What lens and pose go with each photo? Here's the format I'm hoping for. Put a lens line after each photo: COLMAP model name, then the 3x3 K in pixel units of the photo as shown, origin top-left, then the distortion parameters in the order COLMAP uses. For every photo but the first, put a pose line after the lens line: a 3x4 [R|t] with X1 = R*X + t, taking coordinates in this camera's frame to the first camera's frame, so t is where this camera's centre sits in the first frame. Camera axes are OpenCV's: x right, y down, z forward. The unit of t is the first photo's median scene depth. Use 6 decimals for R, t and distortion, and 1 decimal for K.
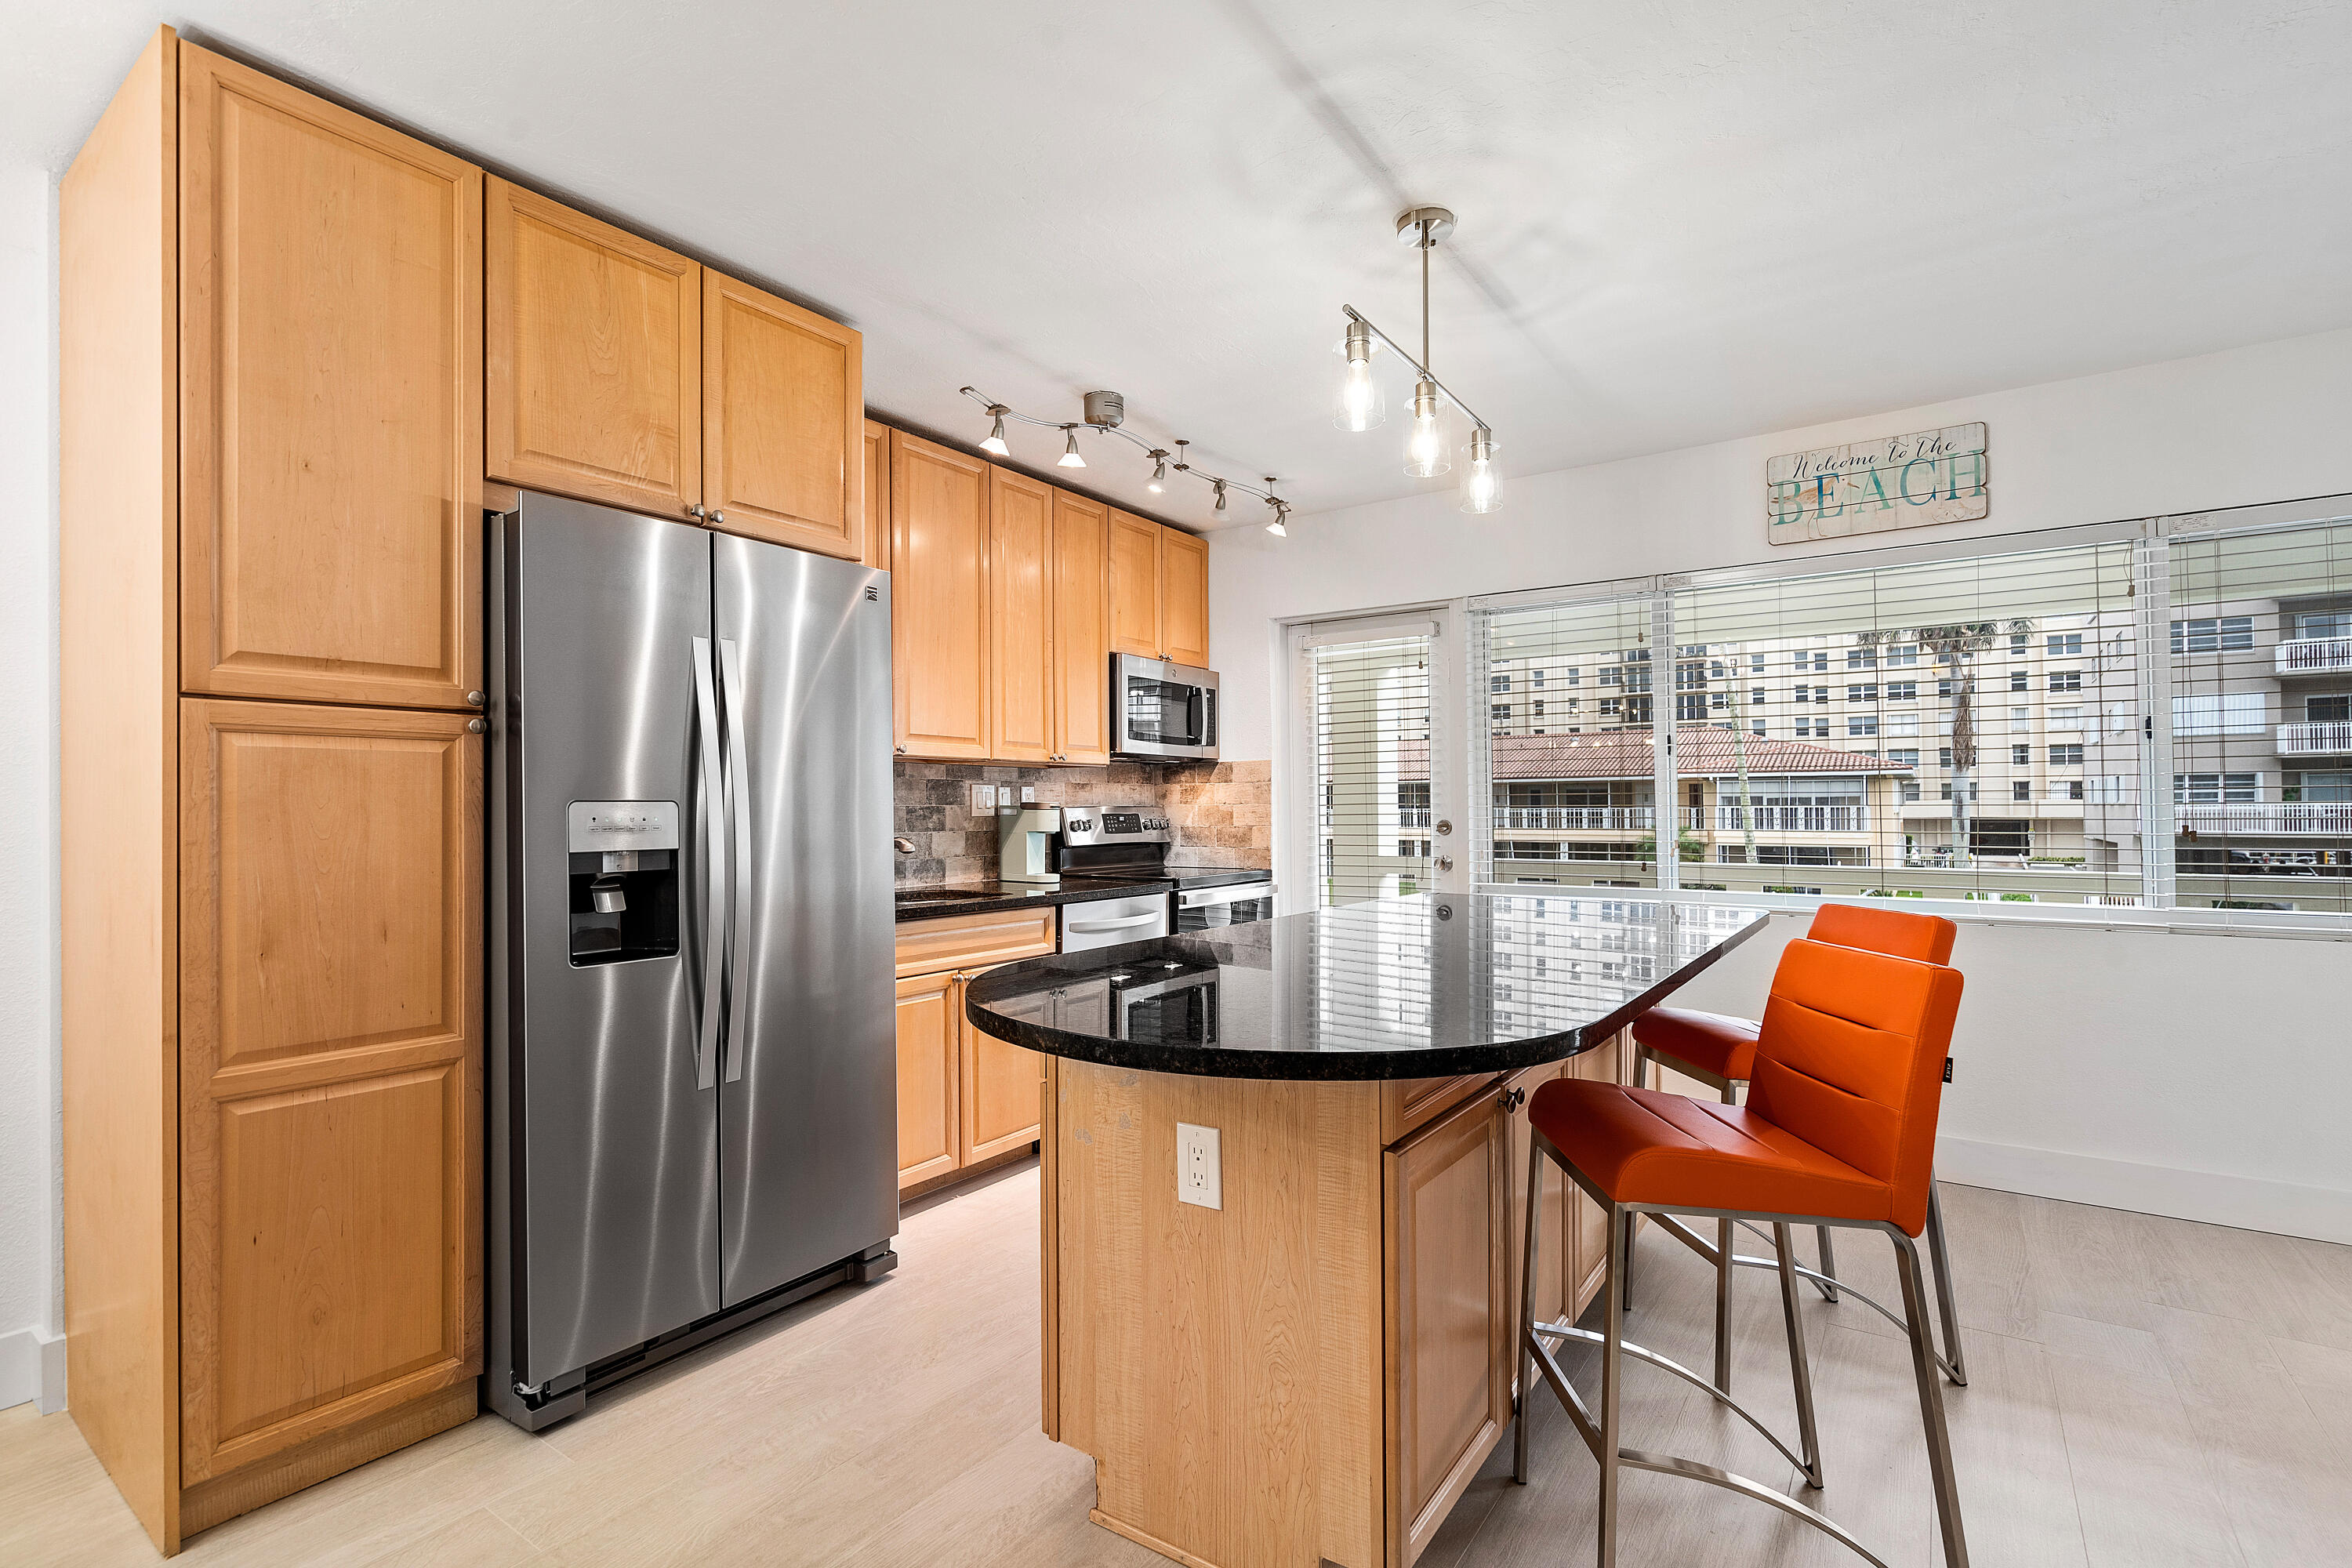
lens RADIAL K [[1106.8, 0, 1165.5], [0, 1106.8, 792.2], [0, 0, 1]] dist [-0.000918, 0.000491]
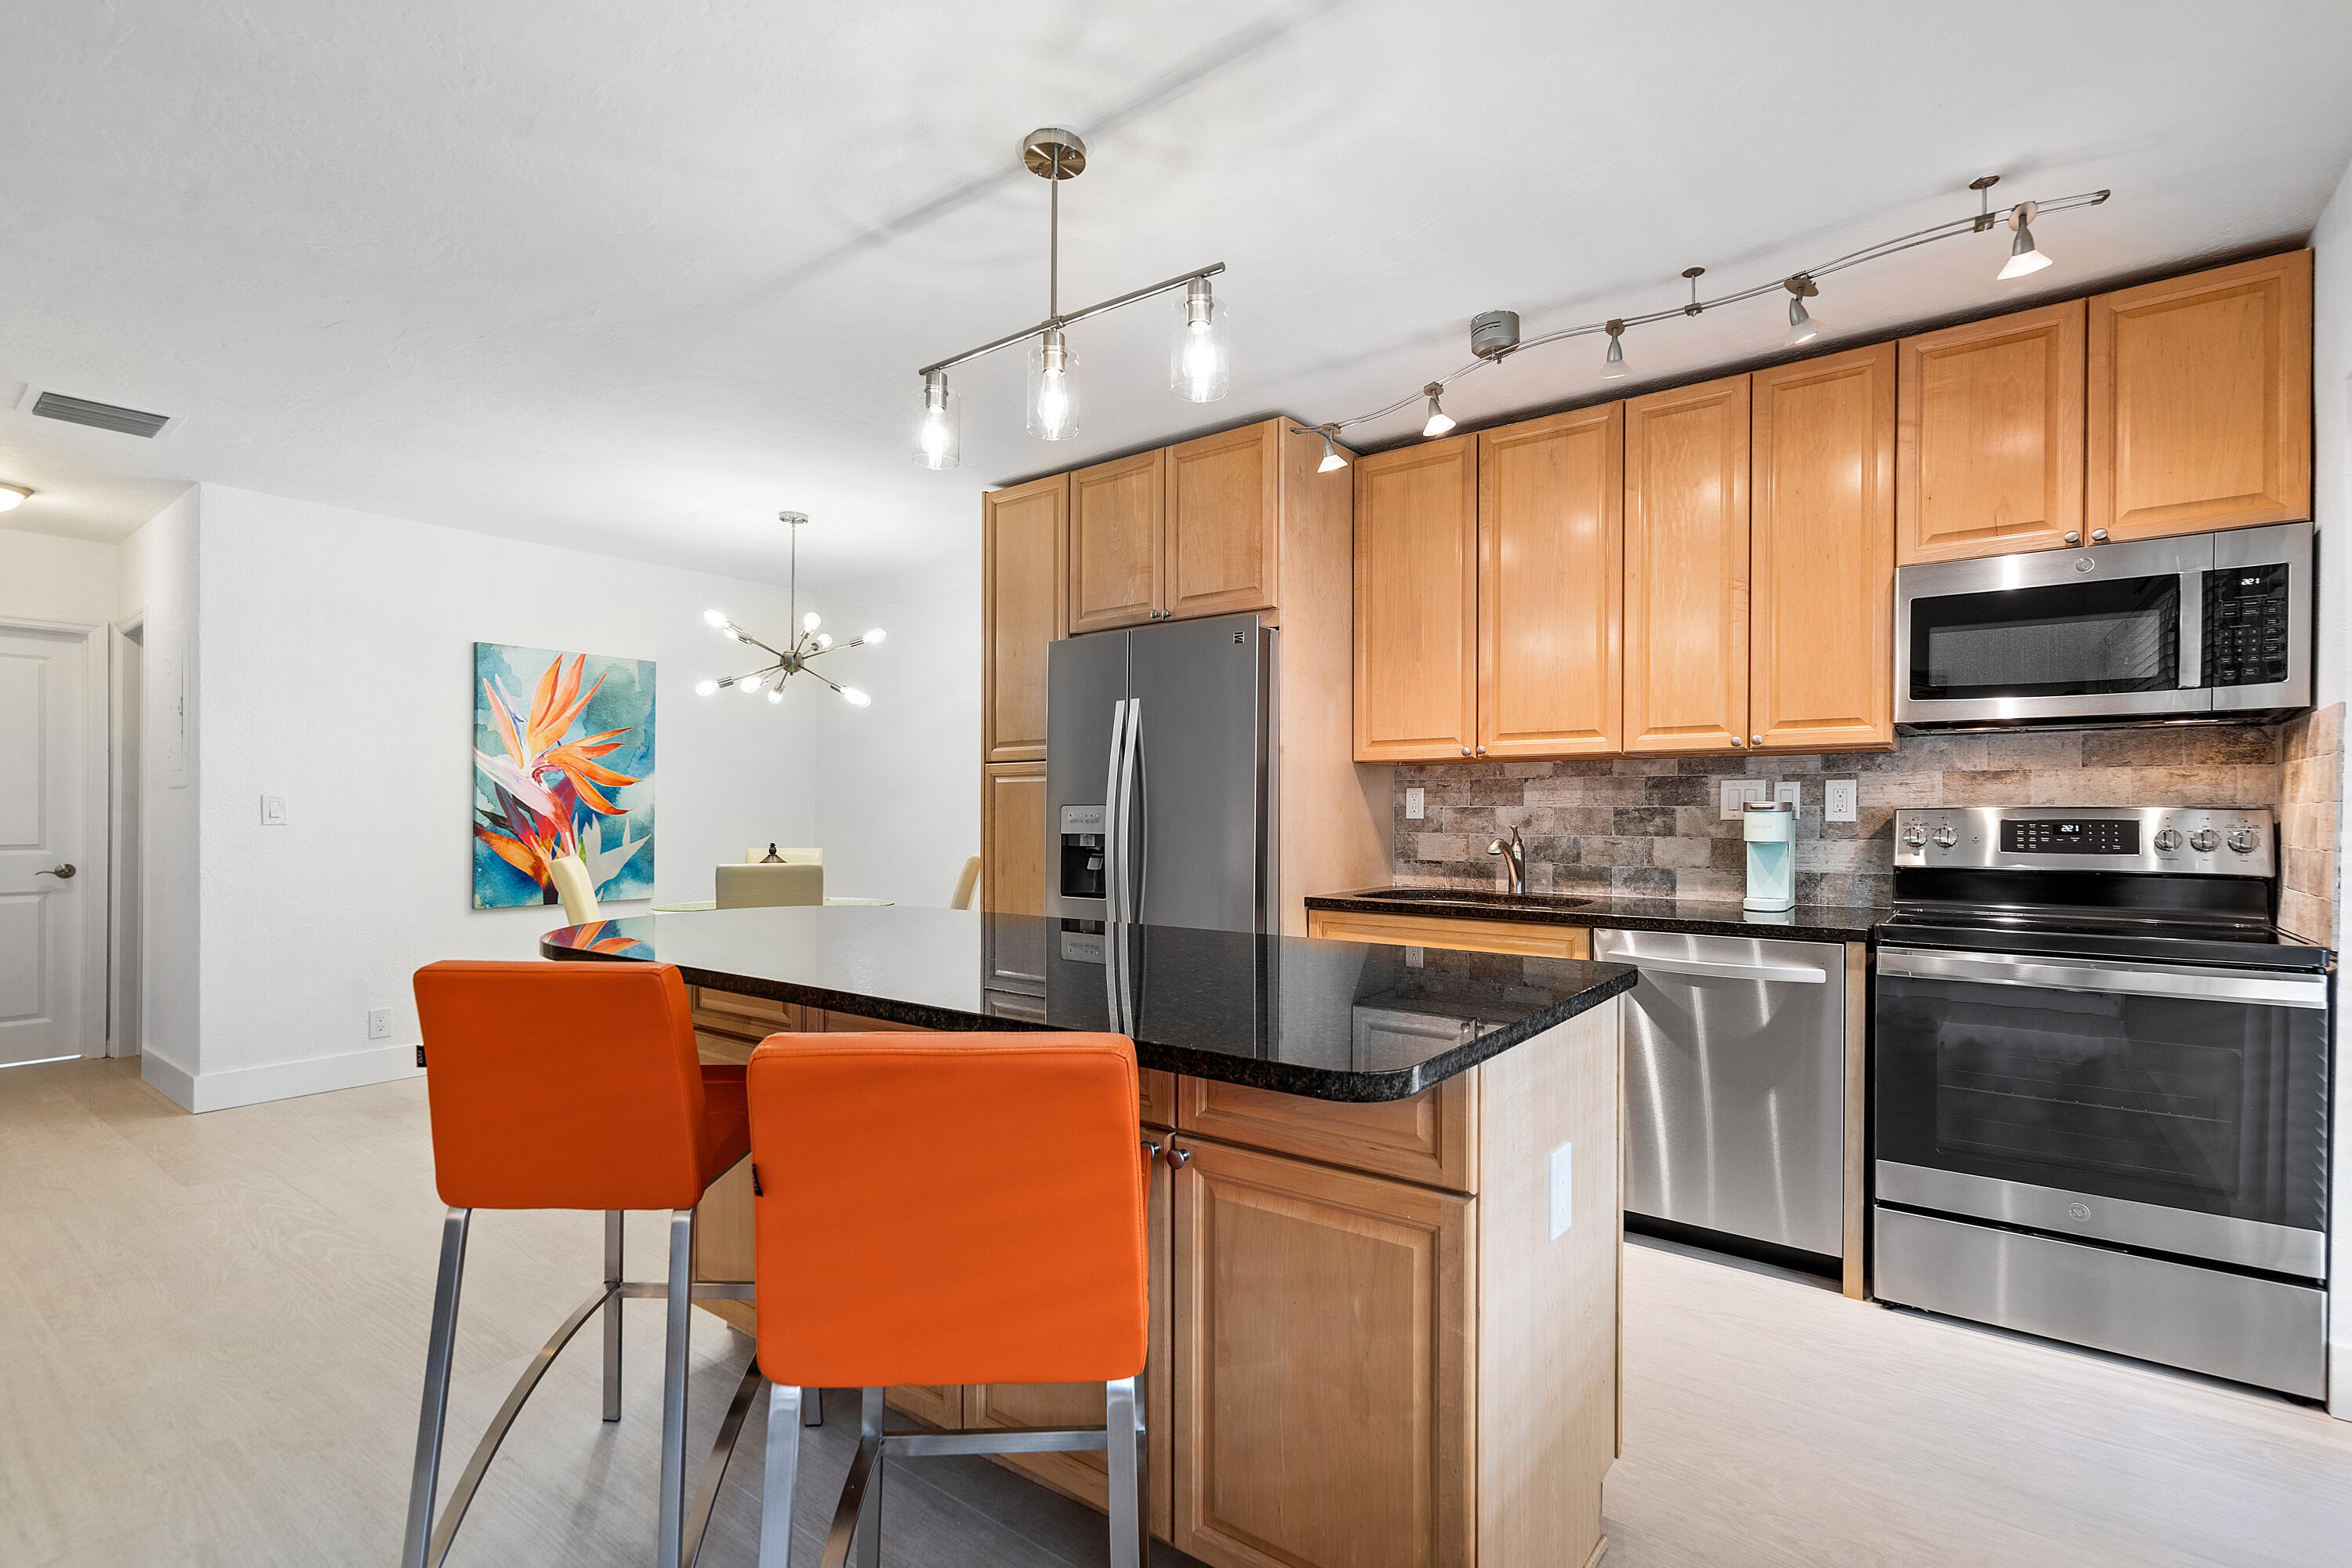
lens RADIAL K [[1088.5, 0, 1162.2], [0, 1088.5, 819.6], [0, 0, 1]] dist [0.009552, 0.000512]
pose [[-0.050920, 0.010715, -0.998645, 0.720516], [0.013777, 0.999855, 0.010026, 0.009249], [0.998608, -0.013248, -0.051060, 0.720135]]
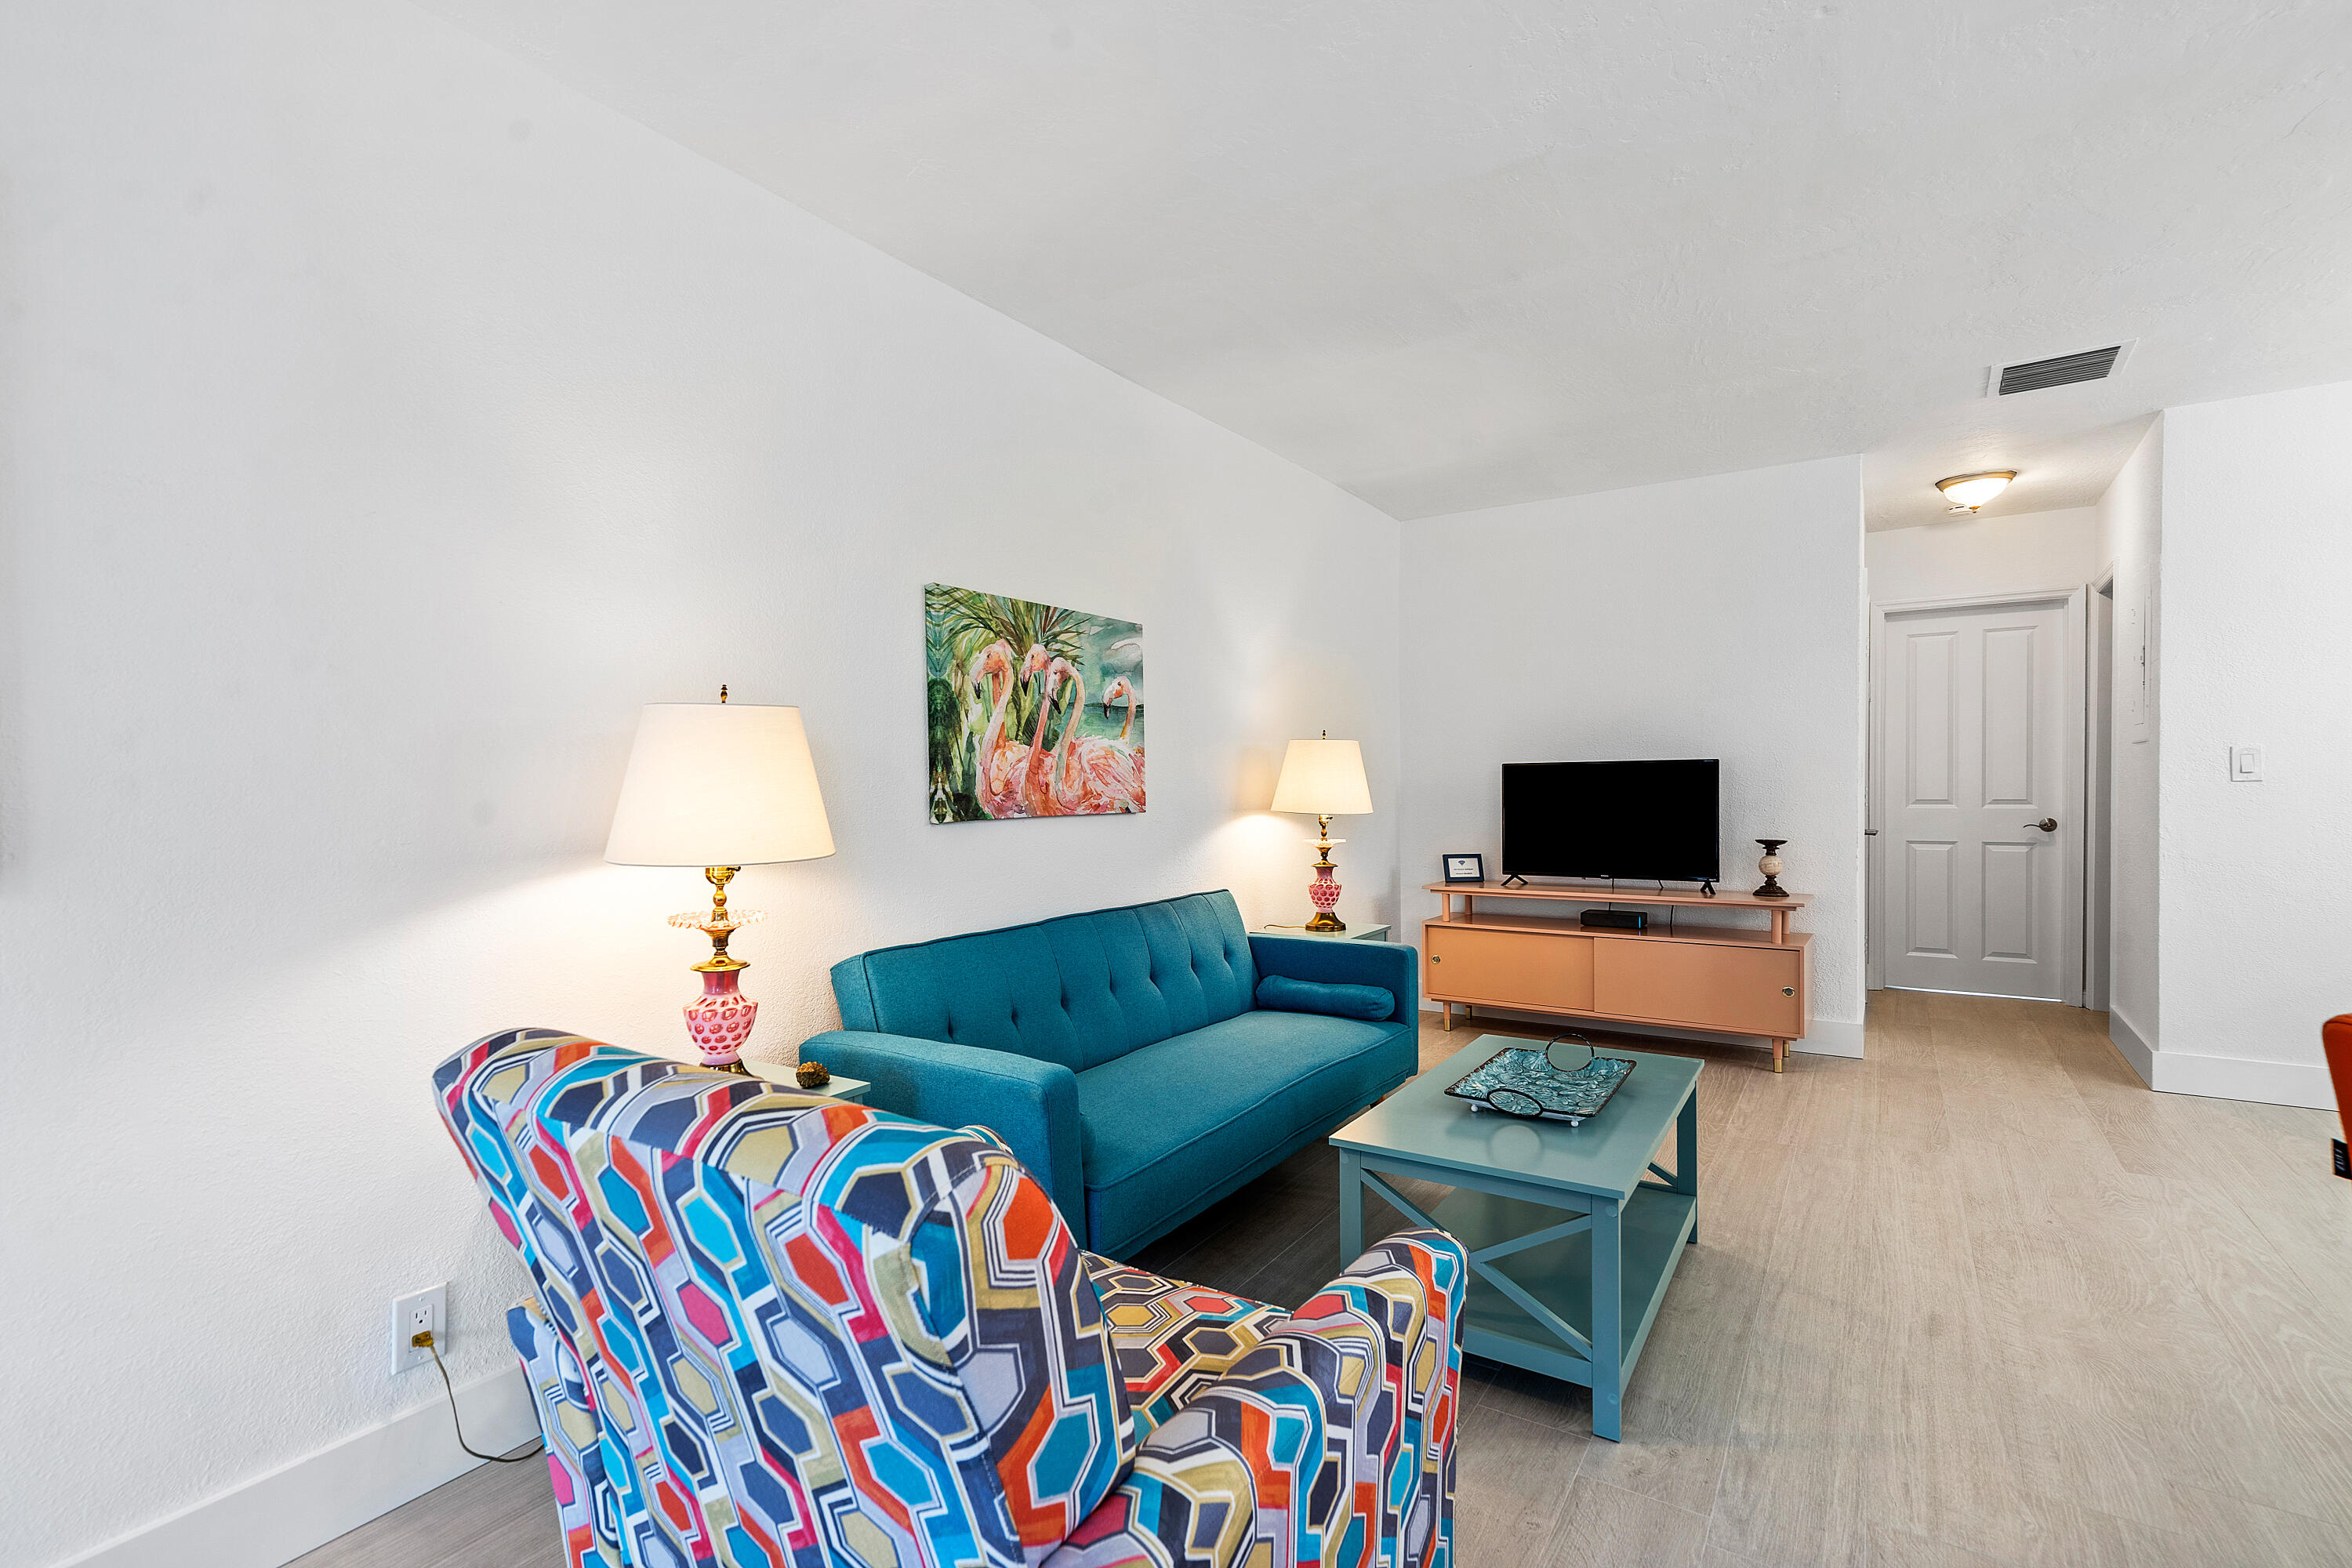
lens RADIAL K [[1062.2, 0, 1217.5], [0, 1062.2, 795.9], [0, 0, 1]] dist [0.008680, 0.000085]
pose [[-0.998874, 0.017179, -0.044229, 0.582561], [0.017166, 0.999852, 0.000681, 0.010056], [0.044234, -0.000079, -0.999021, 0.650547]]
